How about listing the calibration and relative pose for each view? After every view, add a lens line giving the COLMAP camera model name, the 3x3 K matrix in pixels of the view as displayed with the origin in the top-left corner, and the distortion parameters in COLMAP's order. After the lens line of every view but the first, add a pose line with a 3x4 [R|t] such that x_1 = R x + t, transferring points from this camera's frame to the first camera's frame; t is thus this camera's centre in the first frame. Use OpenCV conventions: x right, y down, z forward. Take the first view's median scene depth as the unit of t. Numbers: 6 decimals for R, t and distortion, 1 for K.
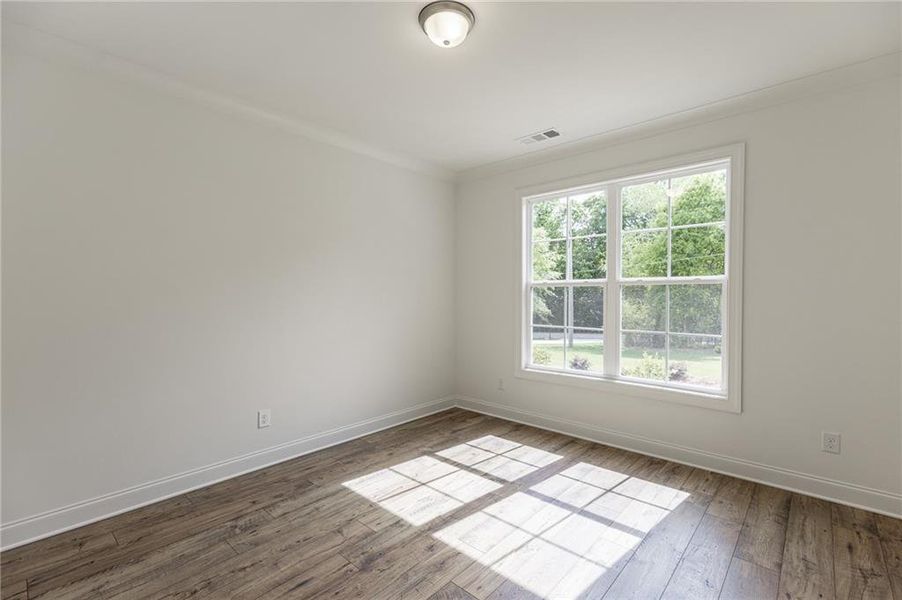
lens RADIAL K [[402.5, 0, 452.9], [0, 402.5, 299.8], [0, 0, 1]] dist [0.006501, -0.001351]
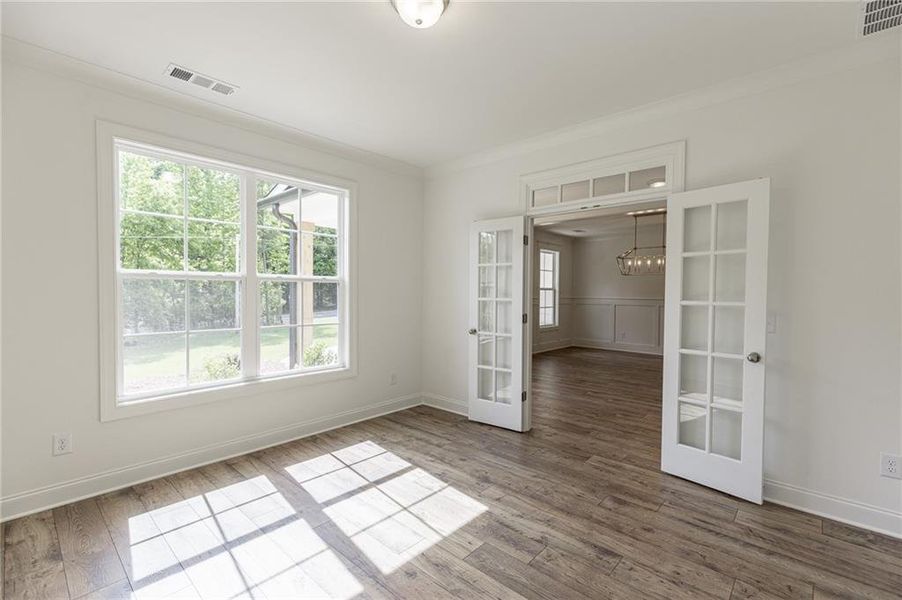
lens RADIAL K [[415.2, 0, 453.5], [0, 415.2, 297.8], [0, 0, 1]] dist [-0.005207, 0.000623]
pose [[-0.008917, -0.016438, 0.999825, -0.717573], [0.011009, 0.999803, 0.016536, -0.008128], [-0.999900, 0.011154, -0.008734, 0.676331]]
